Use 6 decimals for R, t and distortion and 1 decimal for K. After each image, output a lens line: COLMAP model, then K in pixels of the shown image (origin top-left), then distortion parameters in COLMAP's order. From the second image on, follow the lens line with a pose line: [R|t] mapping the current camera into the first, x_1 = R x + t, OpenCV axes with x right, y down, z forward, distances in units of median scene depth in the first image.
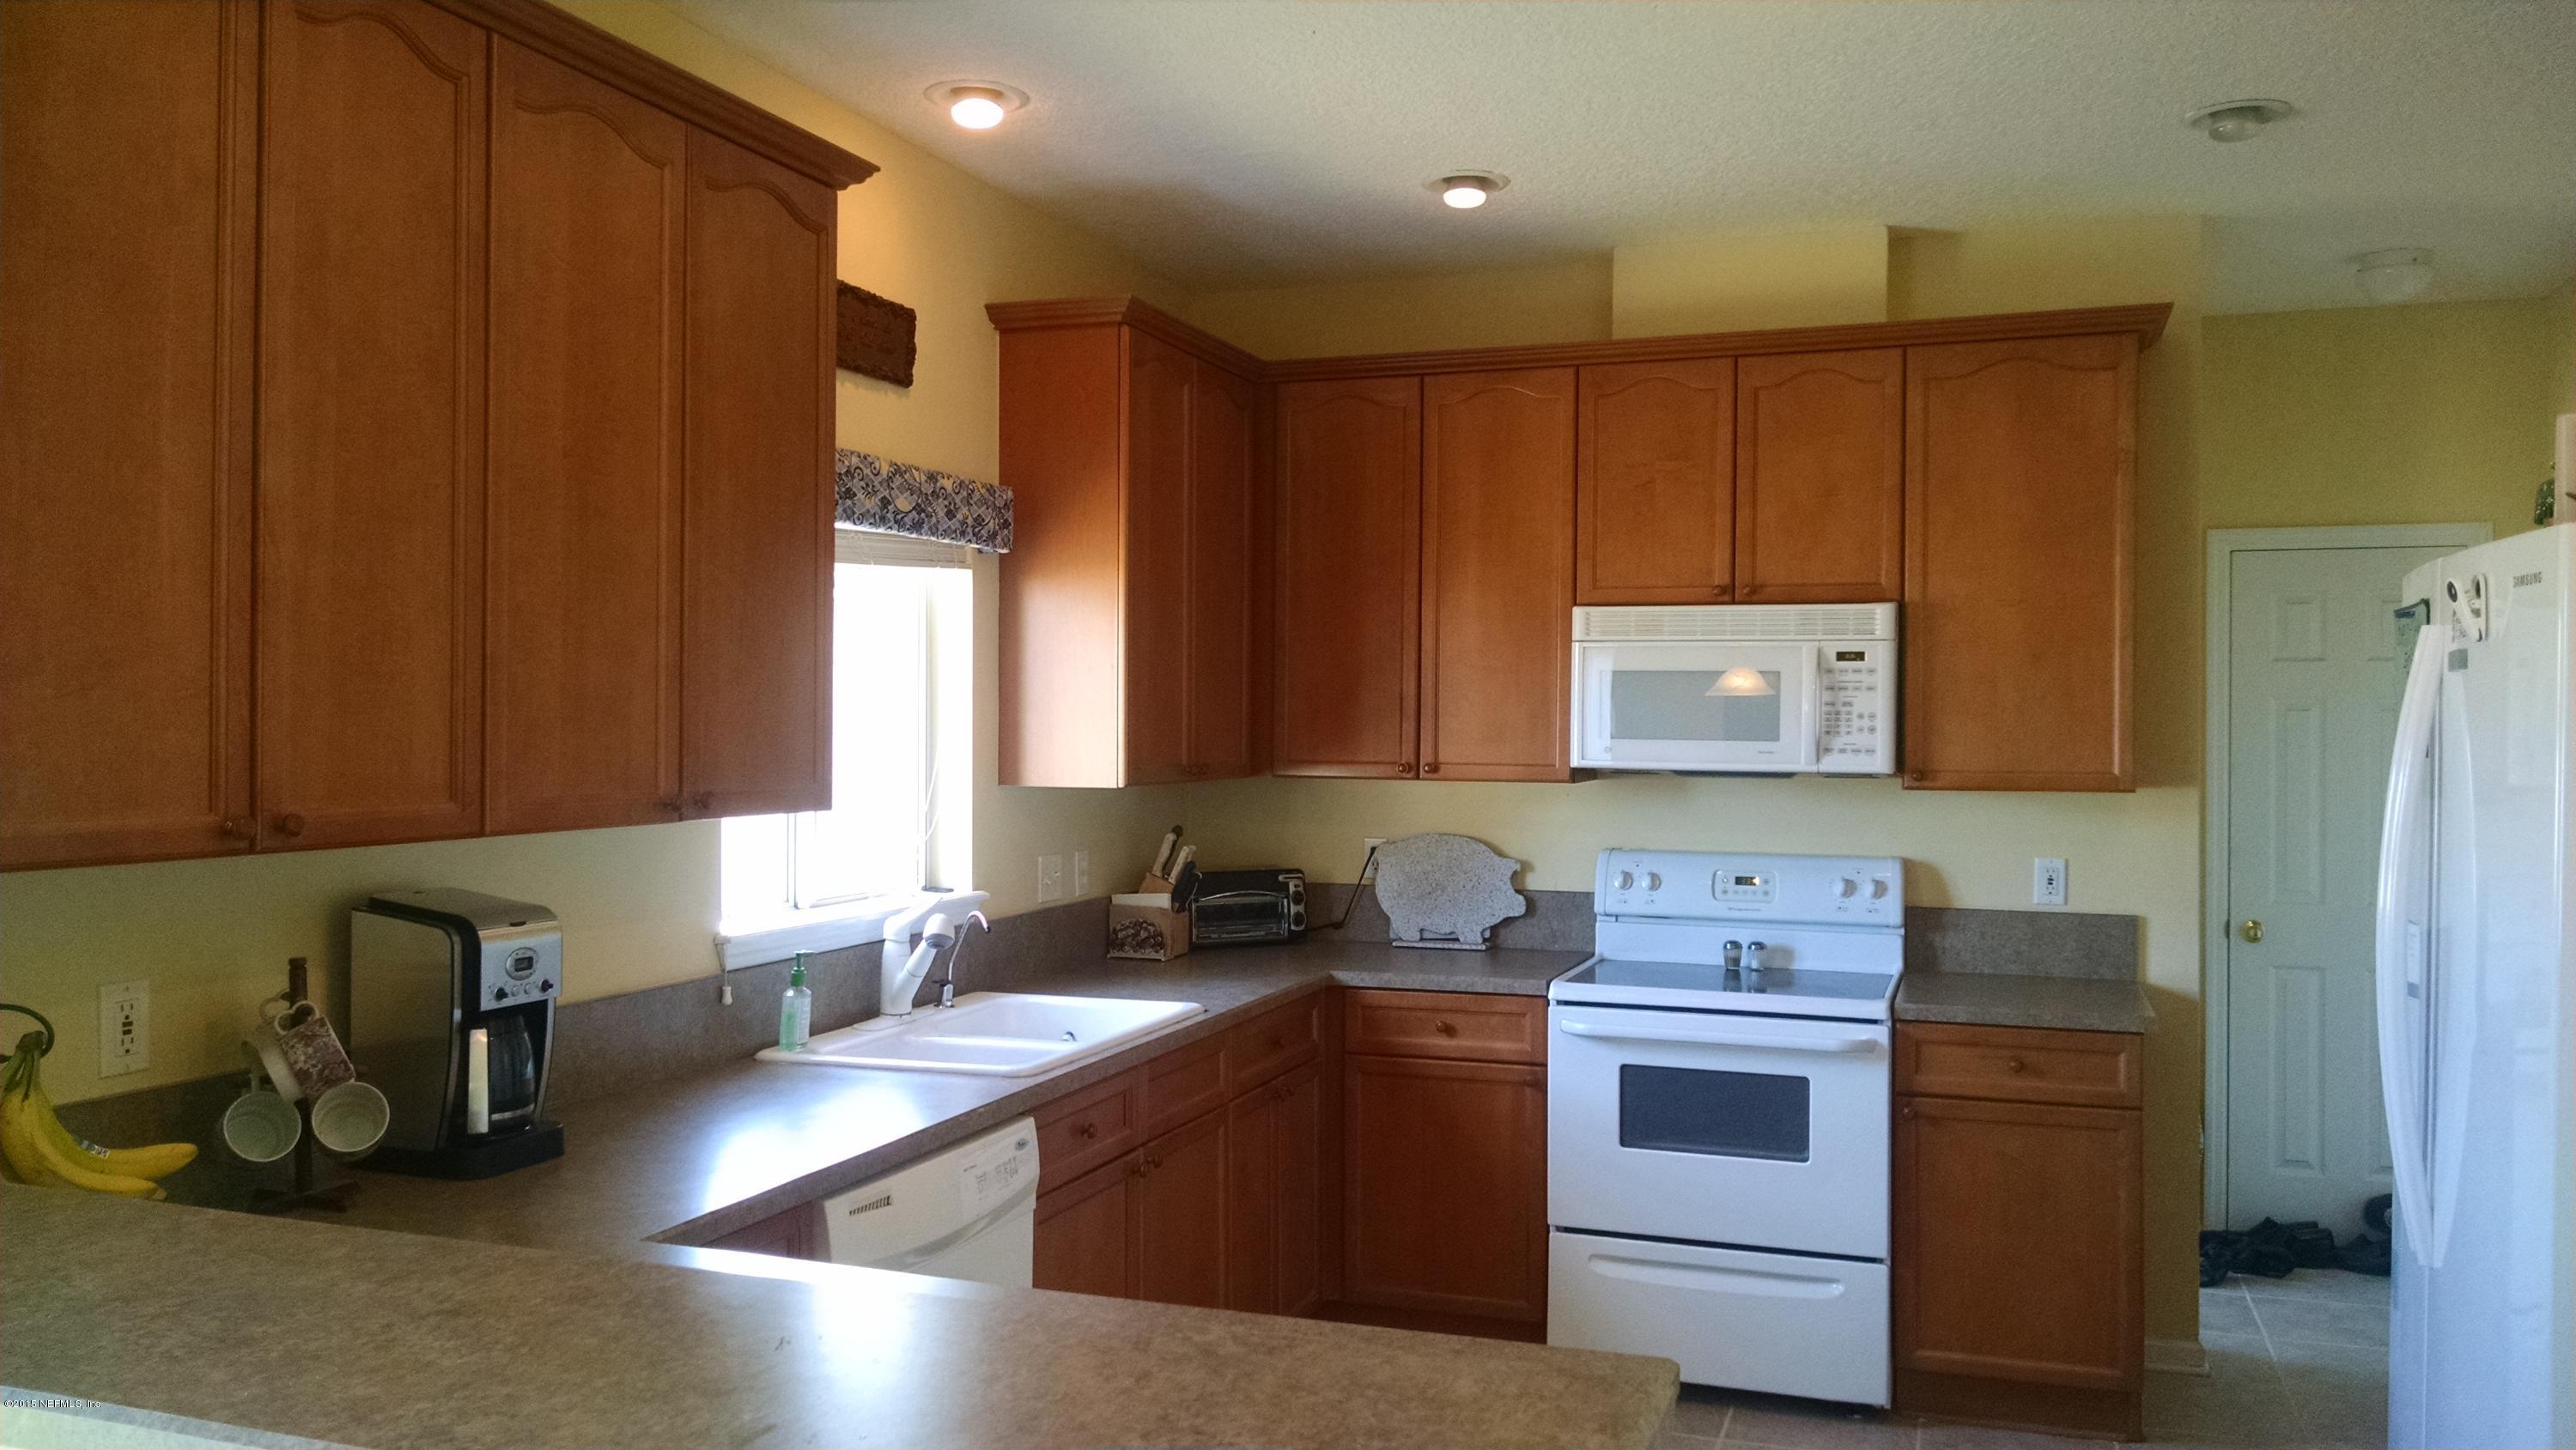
lens RADIAL K [[1937.9, 0, 1257.1], [0, 1937.9, 716.7], [0, 0, 1]] dist [0.032295, -0.069262]
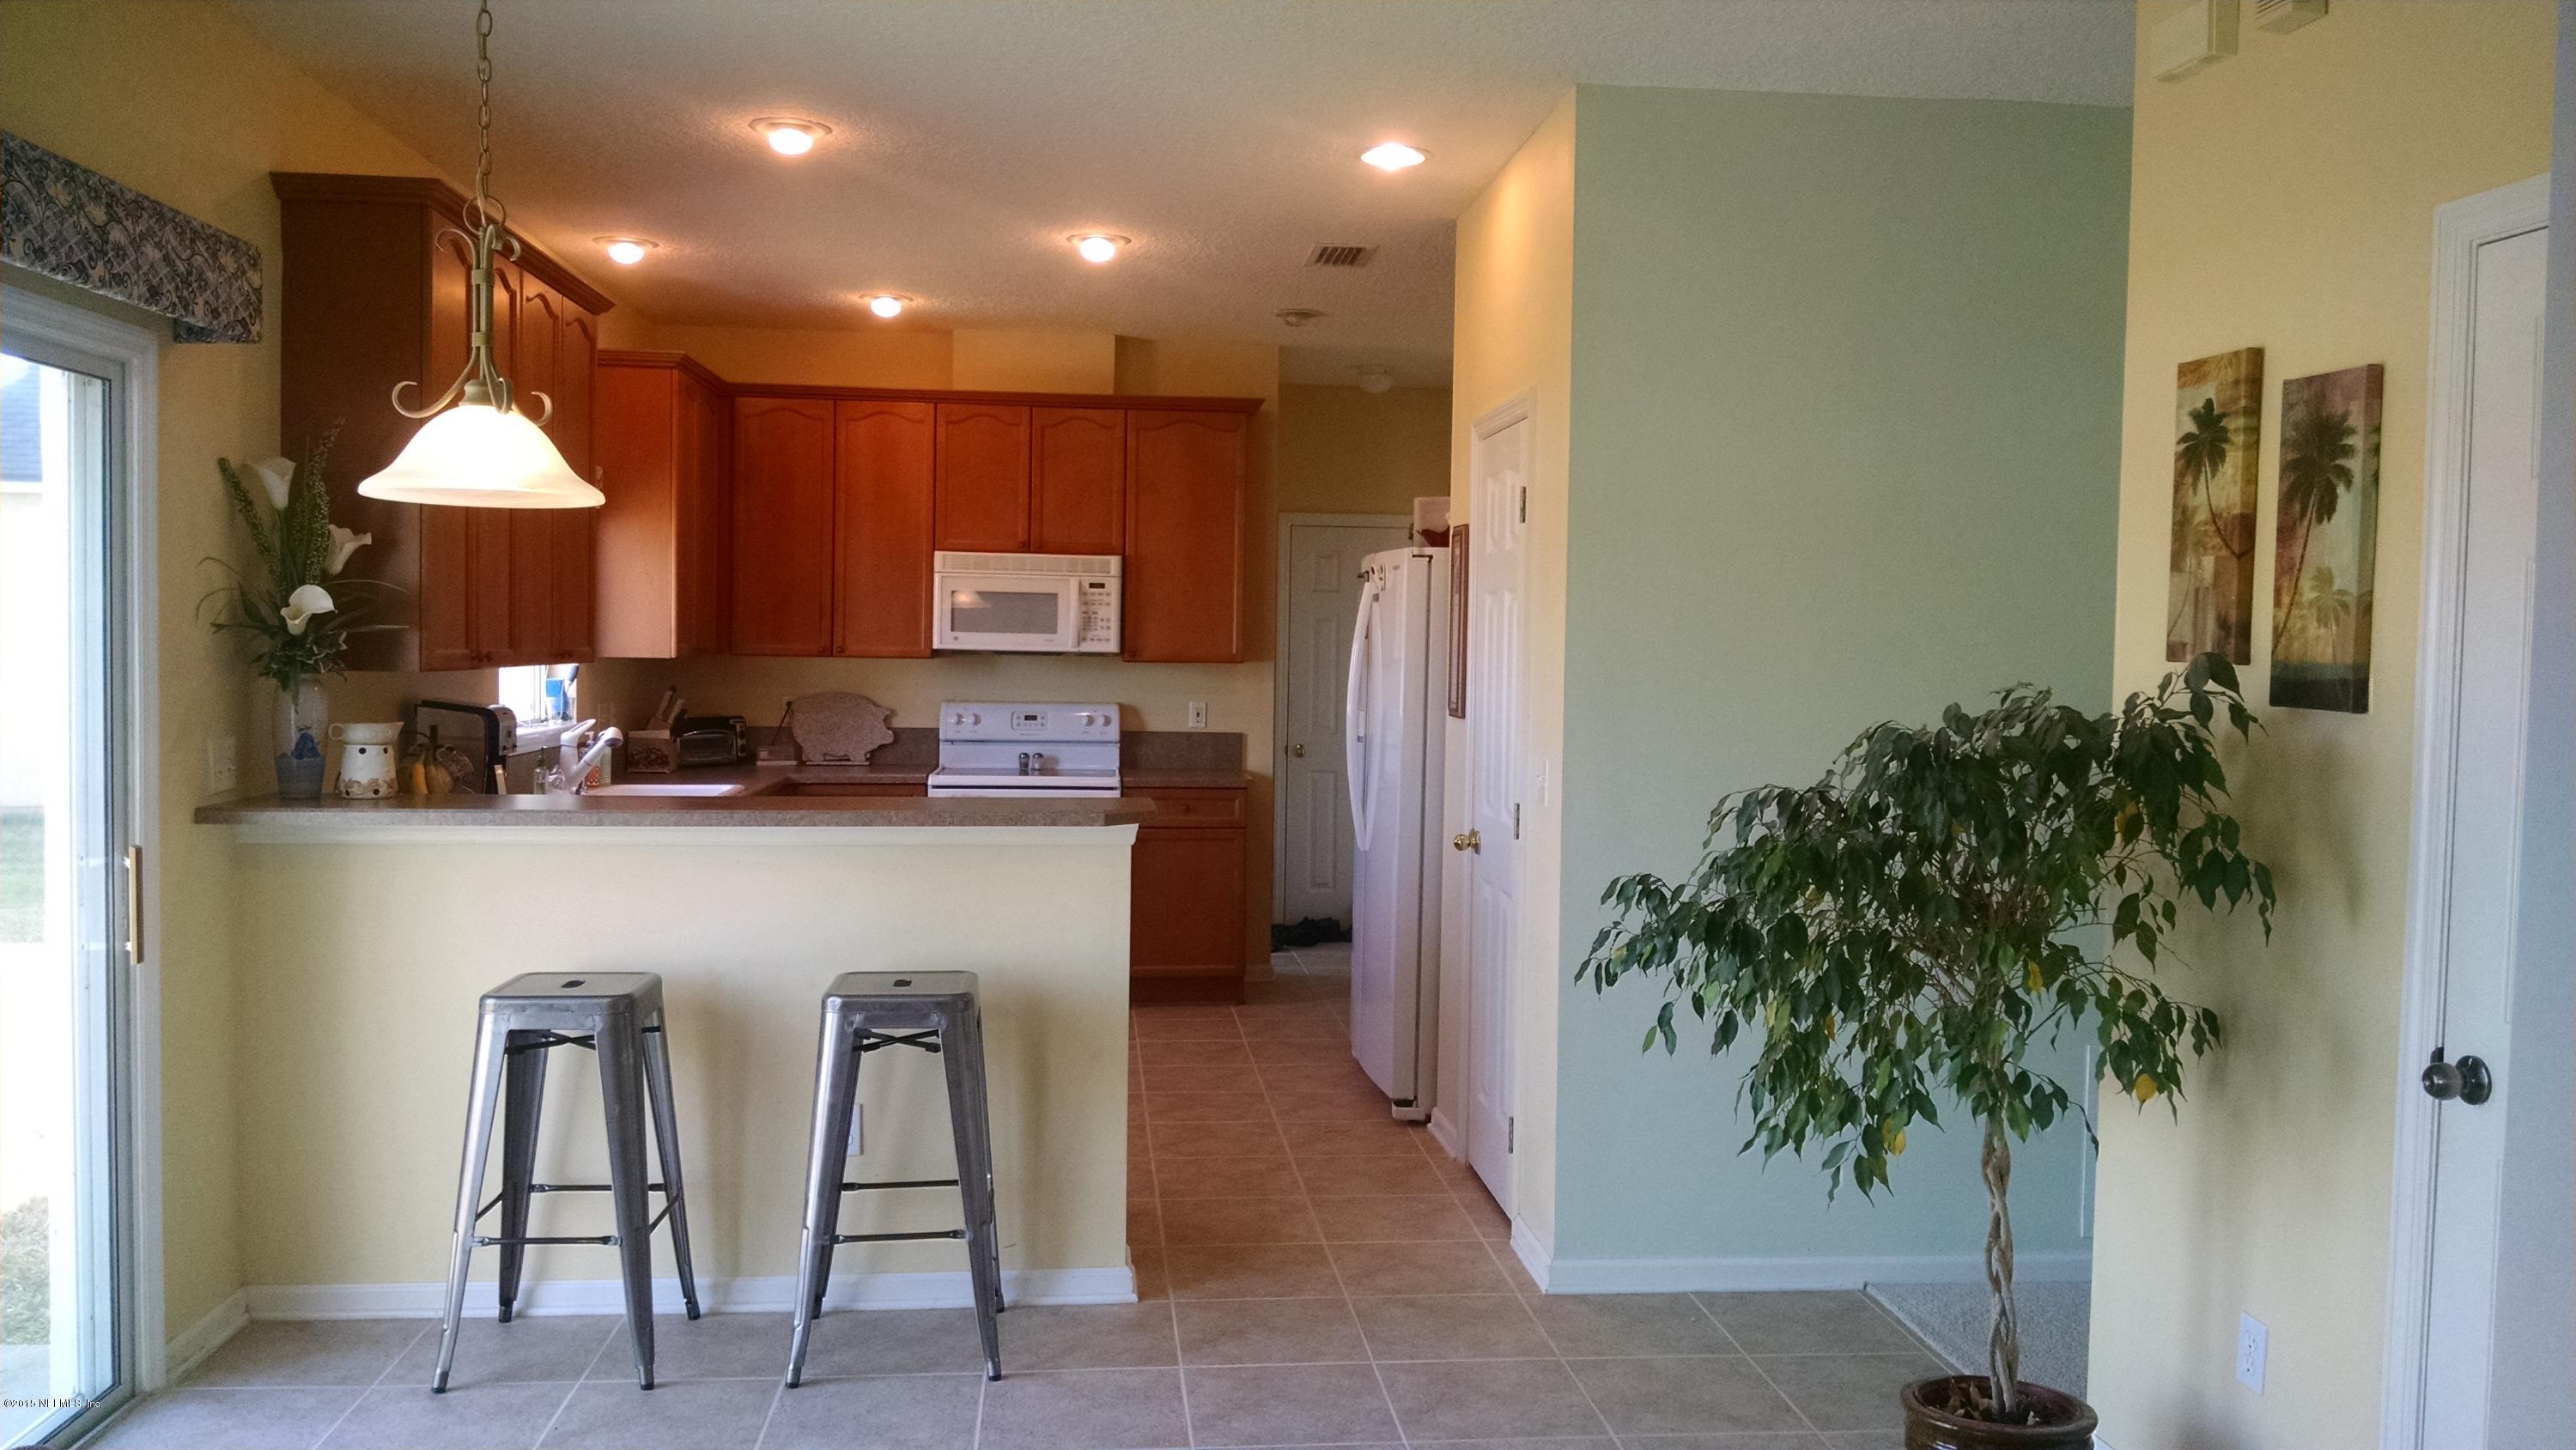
lens RADIAL K [[1937.9, 0, 1257.1], [0, 1937.9, 716.7], [0, 0, 1]] dist [0.032295, -0.069262]
pose [[0.901426, -0.006738, 0.432880, -0.304874], [-0.013050, 0.999002, 0.042725, 0.009784], [-0.432736, -0.044163, 0.900438, -0.606979]]
